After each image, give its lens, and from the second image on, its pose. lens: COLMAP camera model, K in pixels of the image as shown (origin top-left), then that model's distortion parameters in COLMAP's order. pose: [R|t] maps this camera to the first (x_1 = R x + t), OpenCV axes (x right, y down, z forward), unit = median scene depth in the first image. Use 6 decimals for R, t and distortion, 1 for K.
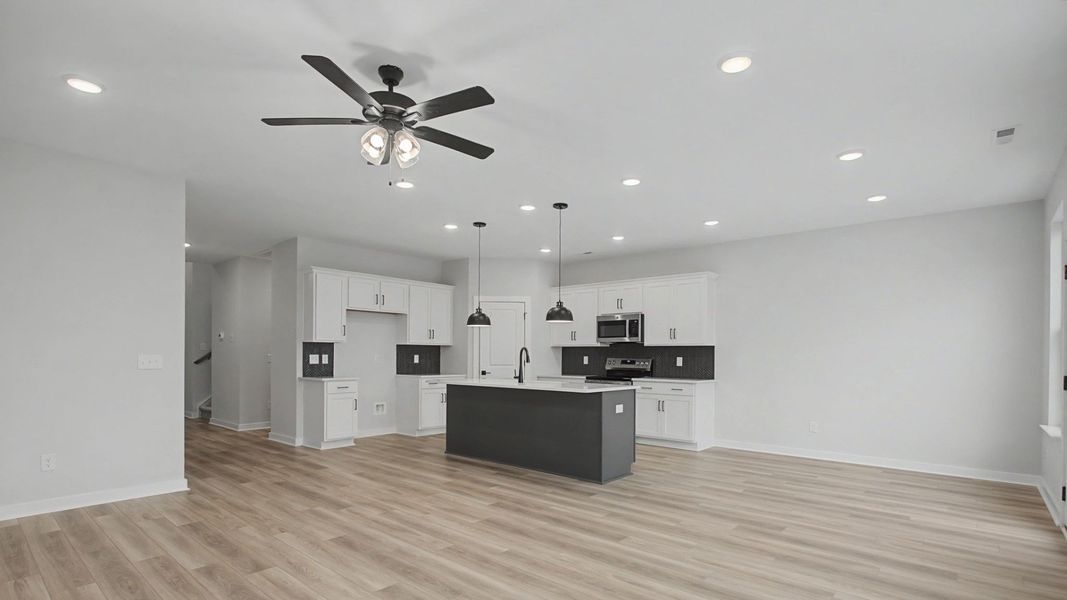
lens RADIAL K [[508.1, 0, 530.3], [0, 508.1, 356.2], [0, 0, 1]] dist [-0.000880, -0.000047]
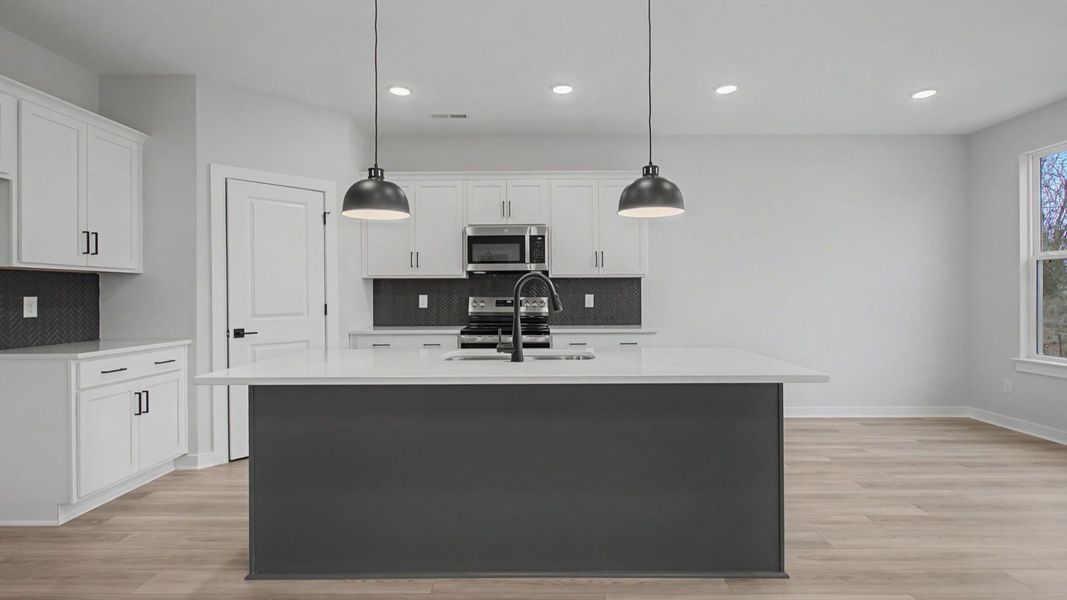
lens RADIAL K [[505.7, 0, 532.9], [0, 505.7, 295.8], [0, 0, 1]] dist [-0.002390, -0.000117]
pose [[0.757247, -0.013398, 0.652992, -0.219655], [0.011331, 0.999909, 0.007375, -0.001987], [-0.653031, 0.001815, 0.757329, 0.557695]]
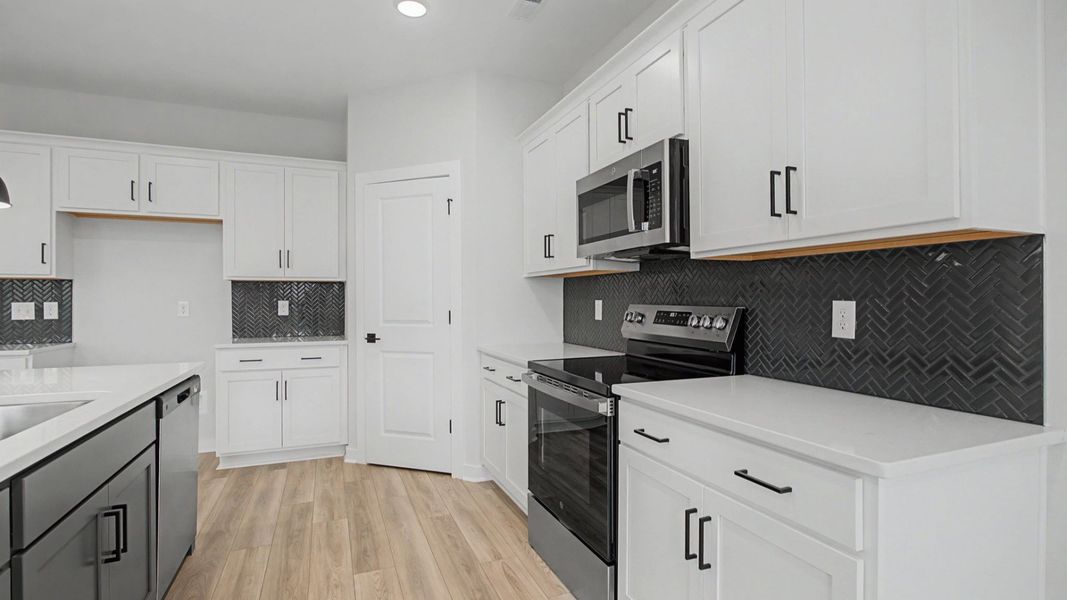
lens RADIAL K [[503.9, 0, 533.5], [0, 503.9, 300.0], [0, 0, 1]] dist [-0.002930, -0.000155]
pose [[0.896394, -0.010228, -0.443141, 0.281556], [0.009038, 0.999948, -0.004799, 0.001989], [0.443167, 0.000297, 0.896439, 0.765508]]
